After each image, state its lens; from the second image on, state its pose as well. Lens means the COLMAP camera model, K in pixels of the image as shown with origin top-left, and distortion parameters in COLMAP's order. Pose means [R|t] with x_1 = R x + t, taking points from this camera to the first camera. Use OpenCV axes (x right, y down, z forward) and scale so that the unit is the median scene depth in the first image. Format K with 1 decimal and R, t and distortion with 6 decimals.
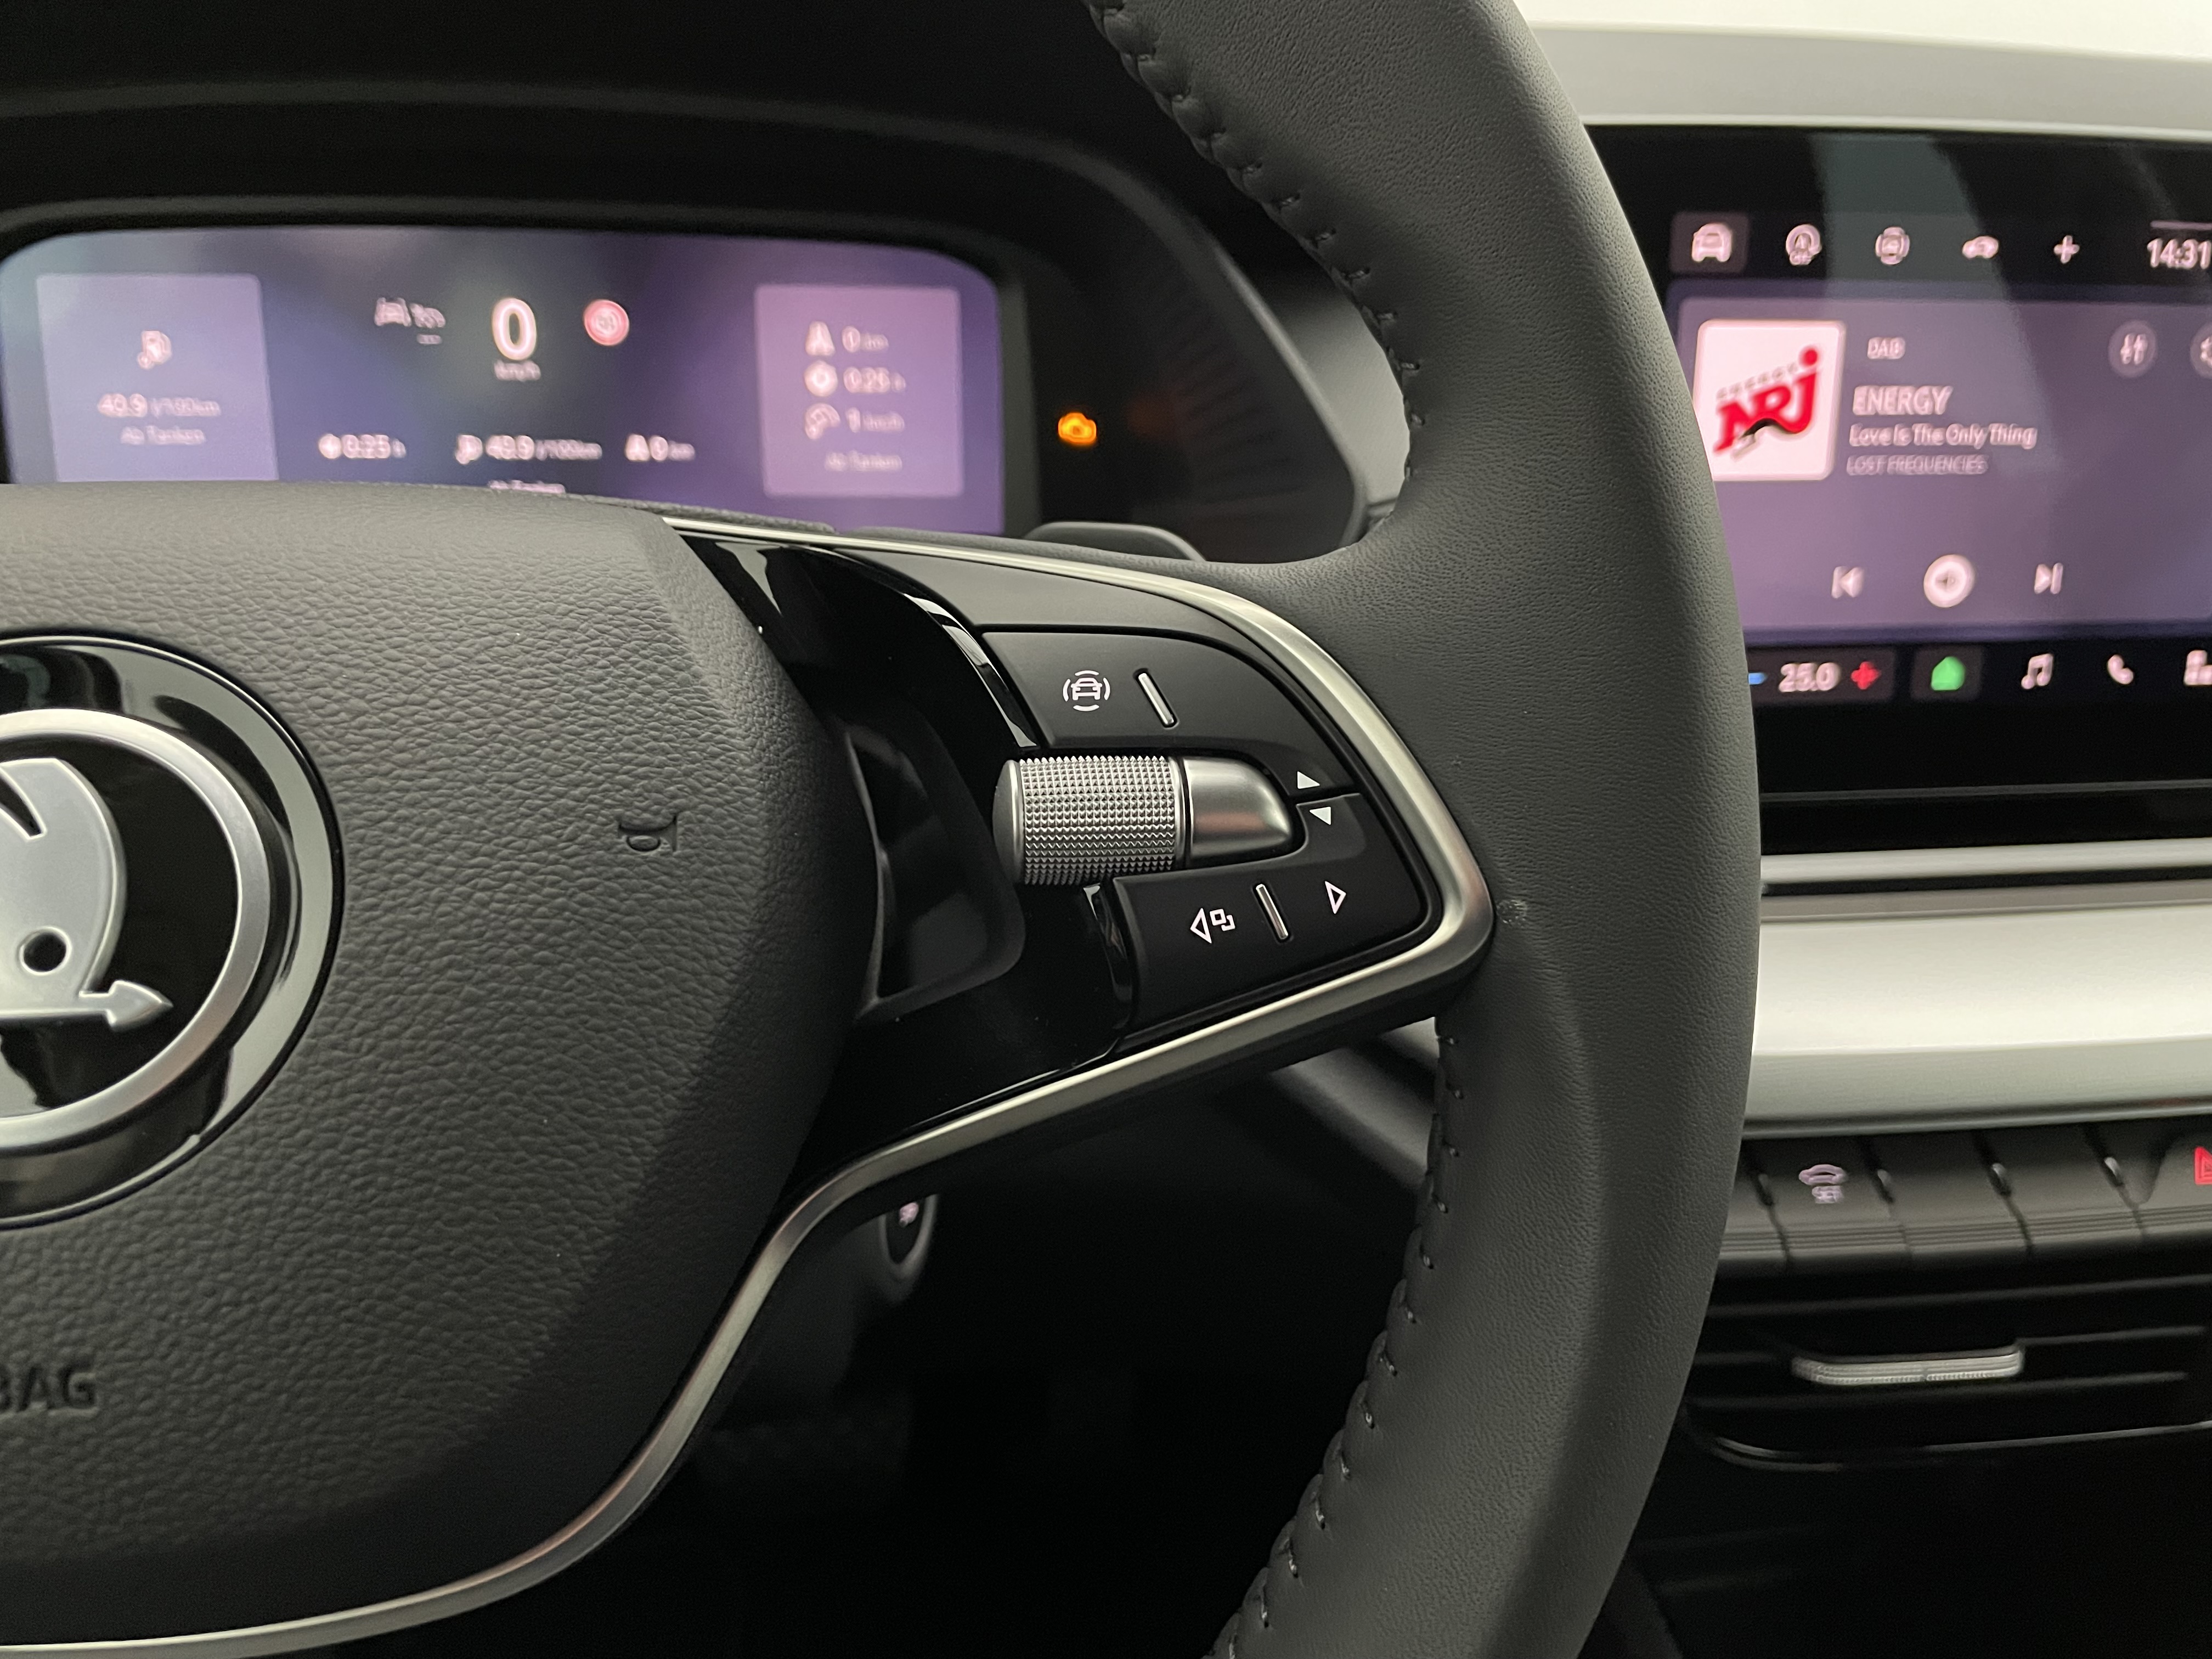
lens RADIAL K [[1680.7, 0, 1106.8], [0, 1680.7, 842.6], [0, 0, 1]] dist [0.065682, -0.105120]
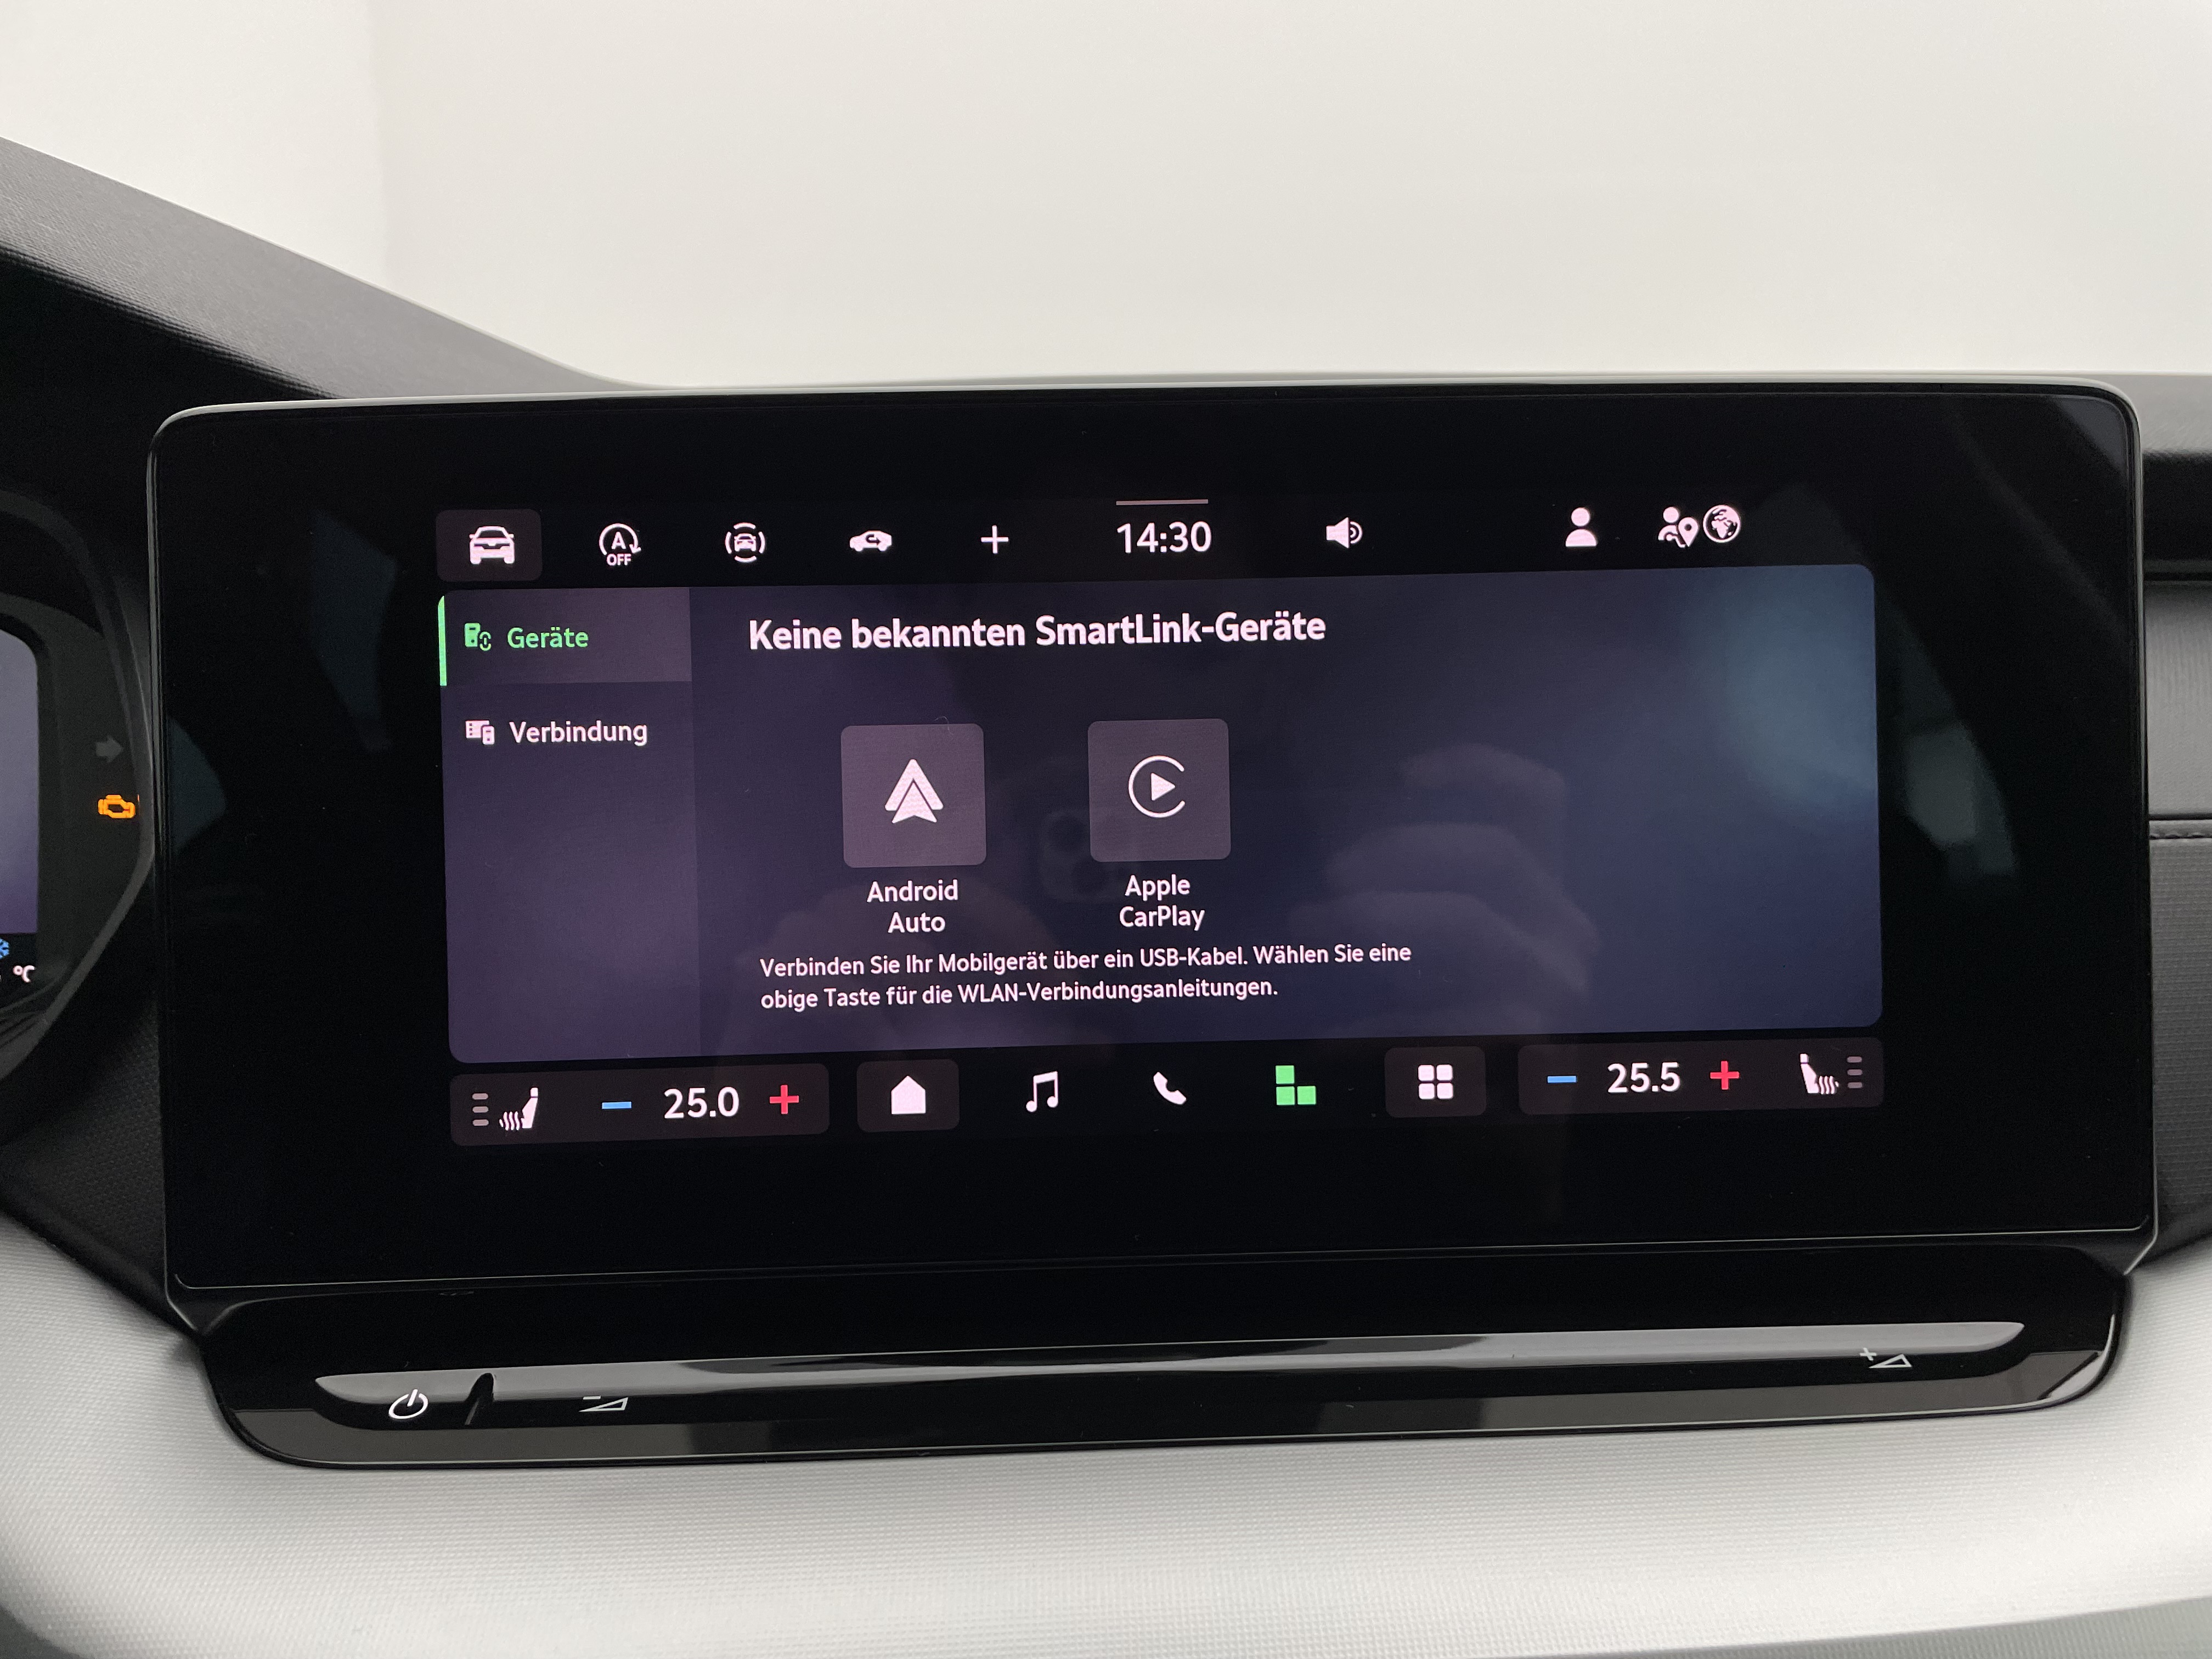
lens RADIAL K [[1680.7, 0, 1113.1], [0, 1680.7, 826.6], [0, 0, 1]] dist [0.065682, -0.105120]
pose [[0.993288, -0.018797, -0.114129, 0.670319], [-0.008804, 0.971558, -0.236637, -0.041952], [0.115330, 0.236054, 0.964872, 0.287934]]
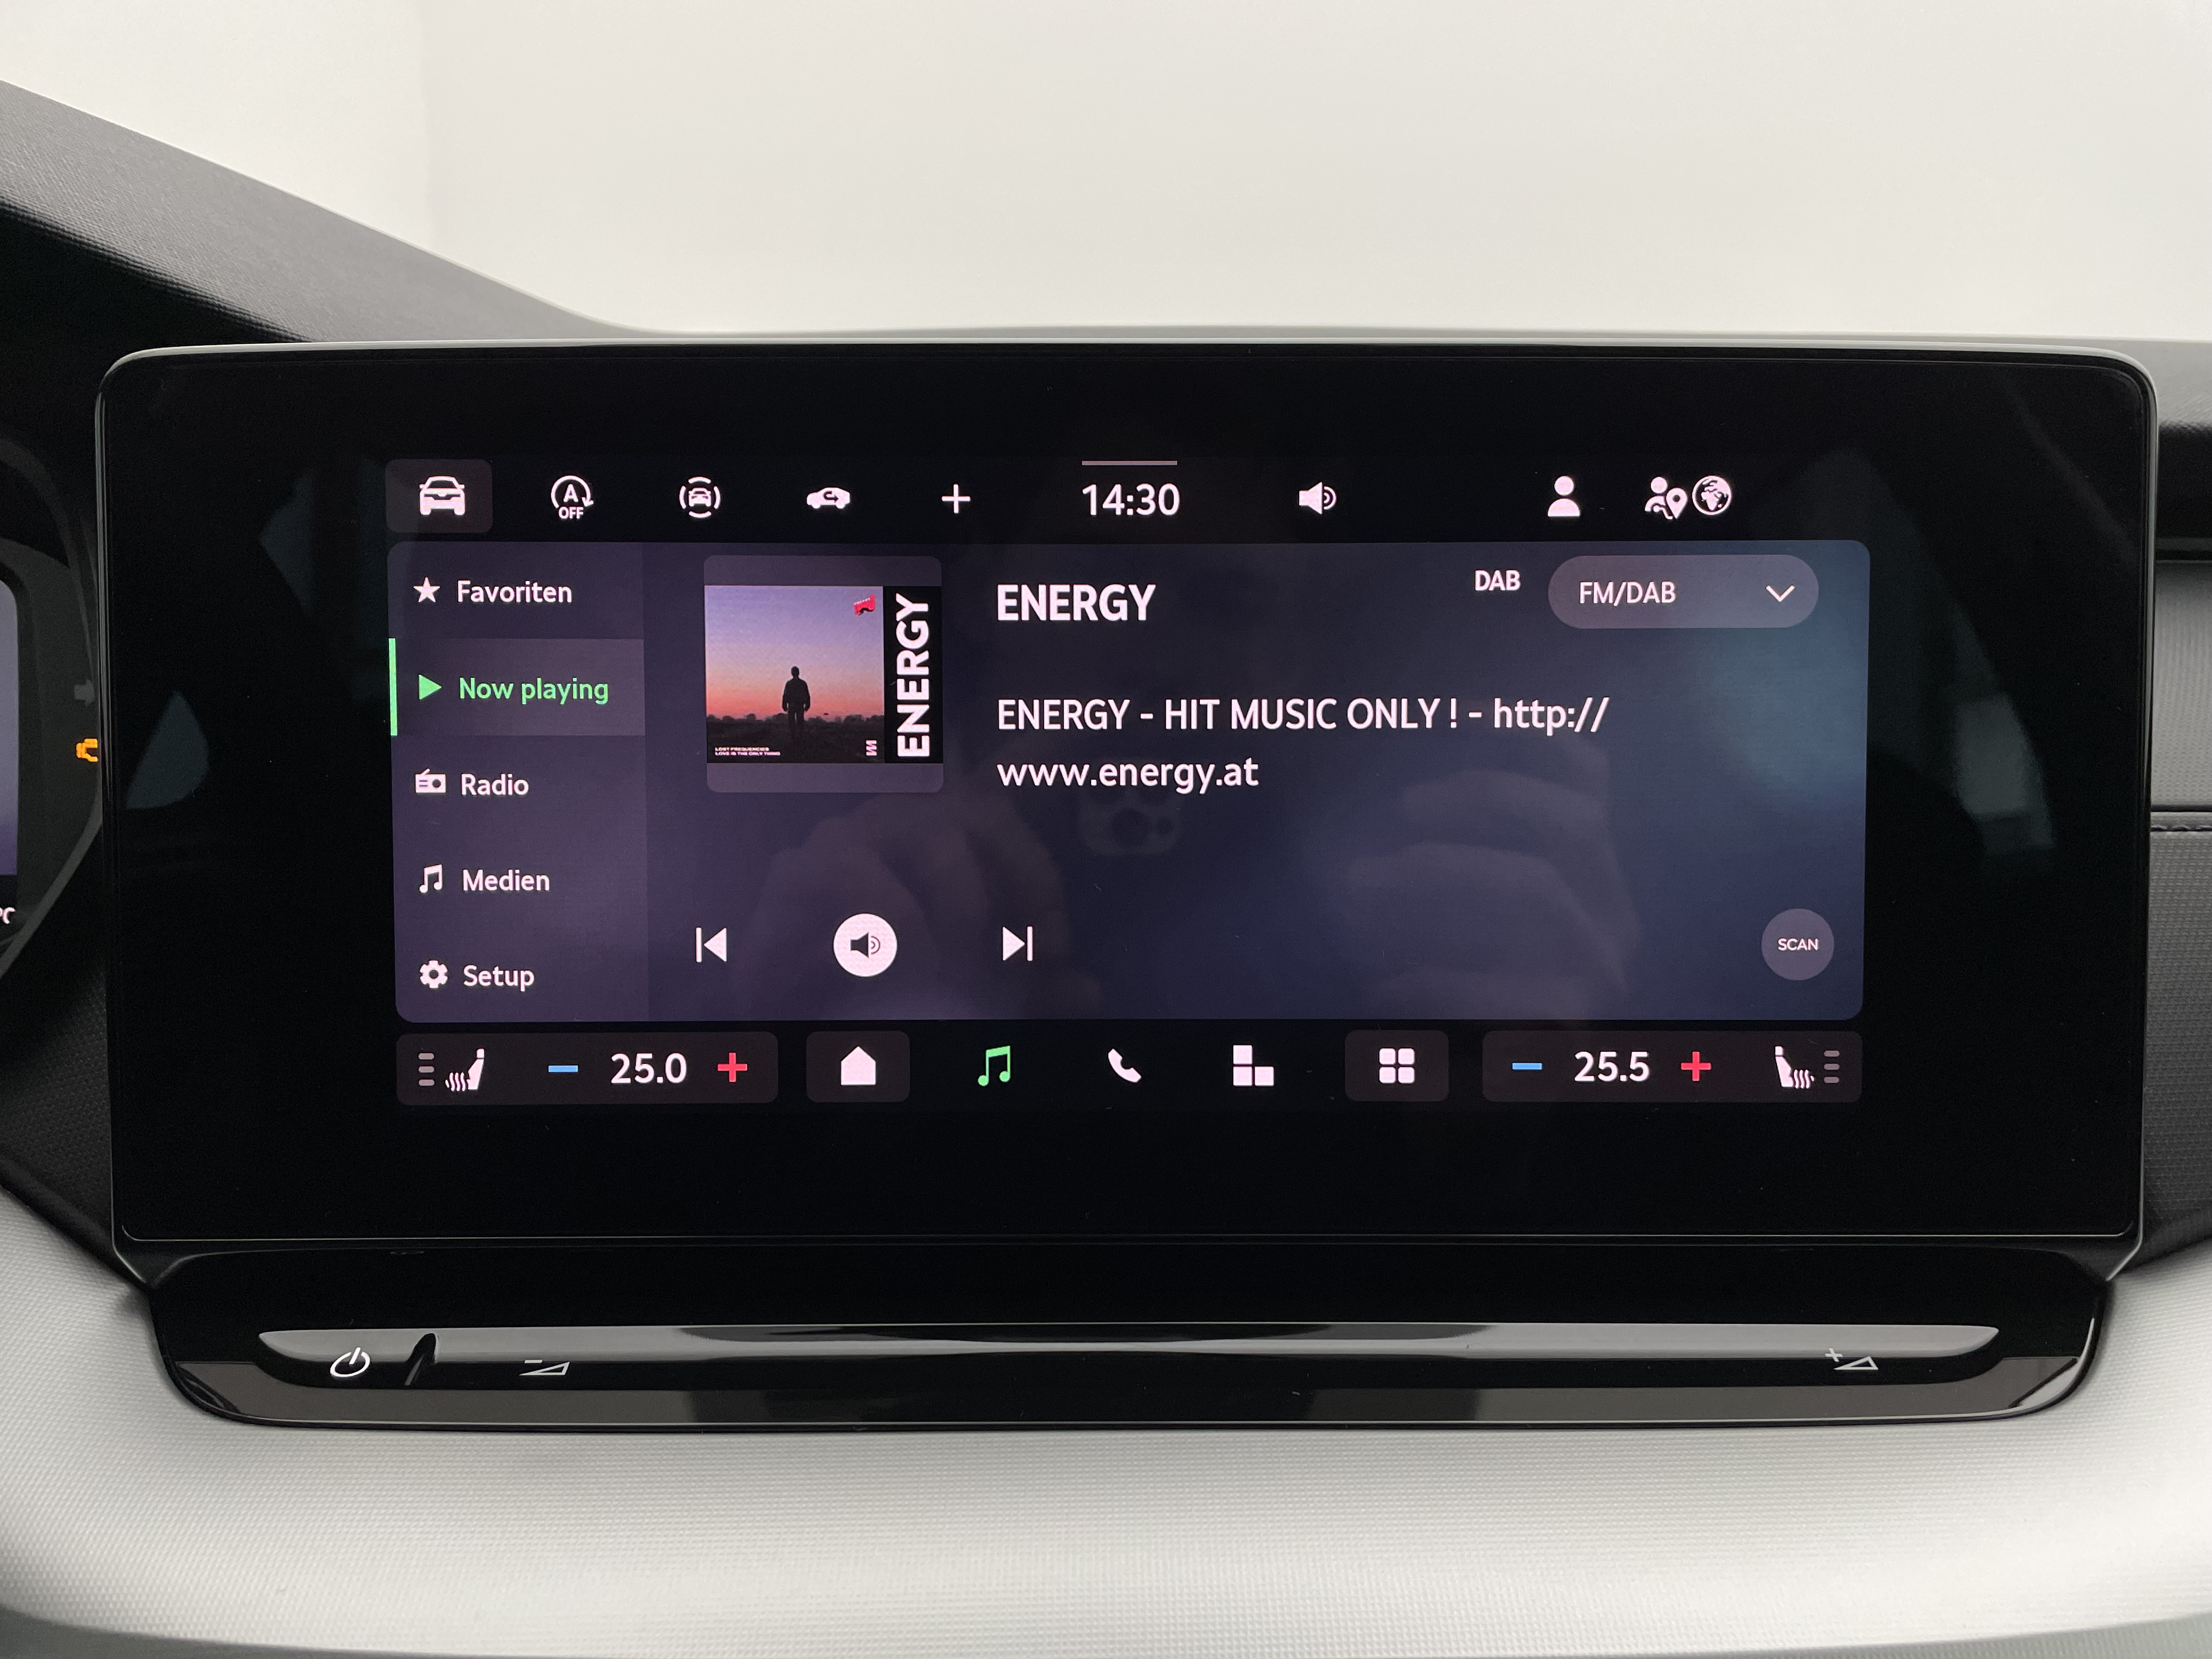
lens RADIAL K [[1680.7, 0, 1129.3], [0, 1680.7, 821.6], [0, 0, 1]] dist [0.065682, -0.105120]
pose [[0.990183, 0.006812, -0.139609, 0.710281], [-0.035413, 0.978451, -0.203421, -0.060619], [0.135215, 0.206368, 0.969087, 0.307800]]
